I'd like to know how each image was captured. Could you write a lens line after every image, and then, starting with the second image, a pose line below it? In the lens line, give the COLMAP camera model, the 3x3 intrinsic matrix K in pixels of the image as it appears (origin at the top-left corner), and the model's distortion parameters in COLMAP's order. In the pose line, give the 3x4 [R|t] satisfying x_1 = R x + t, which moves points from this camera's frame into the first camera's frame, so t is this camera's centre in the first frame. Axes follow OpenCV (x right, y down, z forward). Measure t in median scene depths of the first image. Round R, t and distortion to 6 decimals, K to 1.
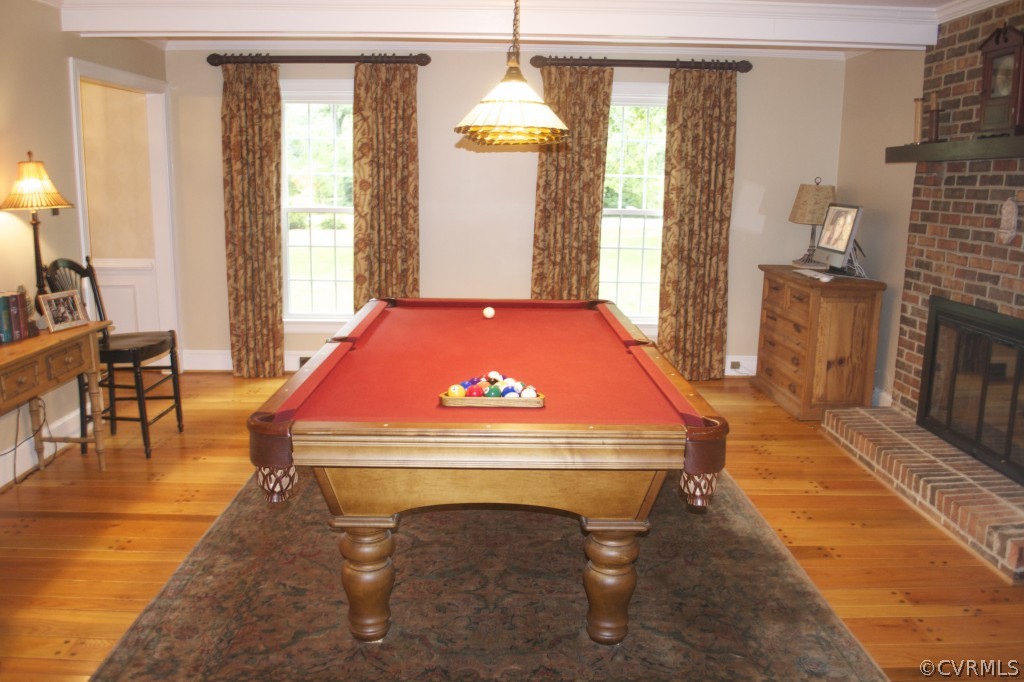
lens RADIAL K [[821.4, 0, 508.1], [0, 821.4, 349.9], [0, 0, 1]] dist [-0.087535, 0.013897]
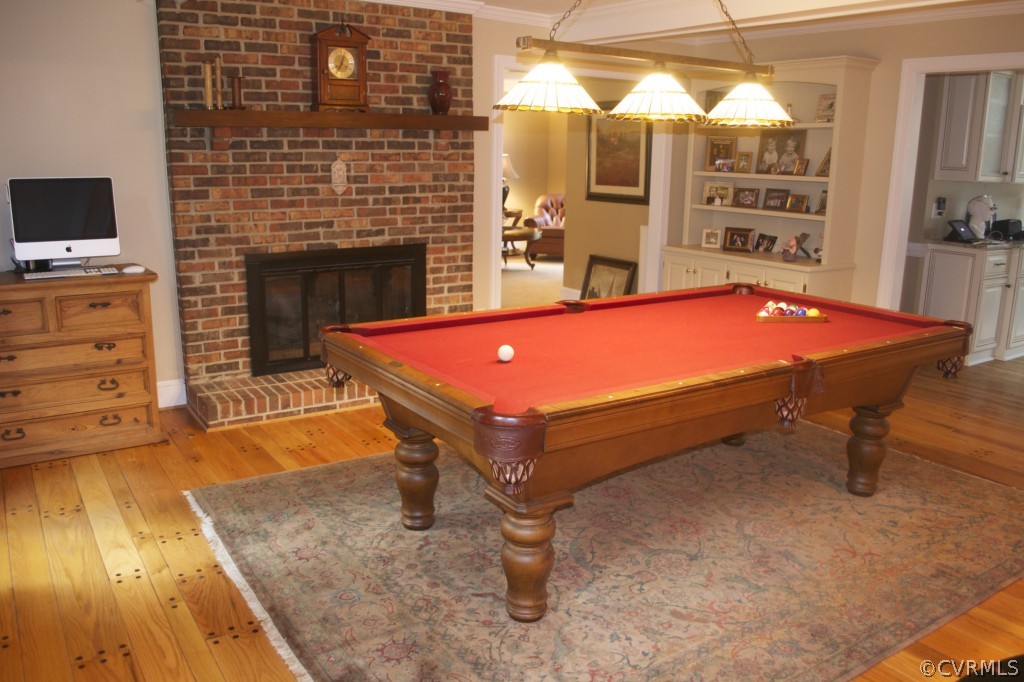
lens RADIAL K [[821.4, 0, 508.1], [0, 821.4, 349.9], [0, 0, 1]] dist [-0.087535, 0.013897]
pose [[-0.538843, -0.228274, 0.810888, -0.607873], [0.144098, 0.923421, 0.355709, -0.310723], [-0.829990, 0.308519, -0.464685, 1.371176]]
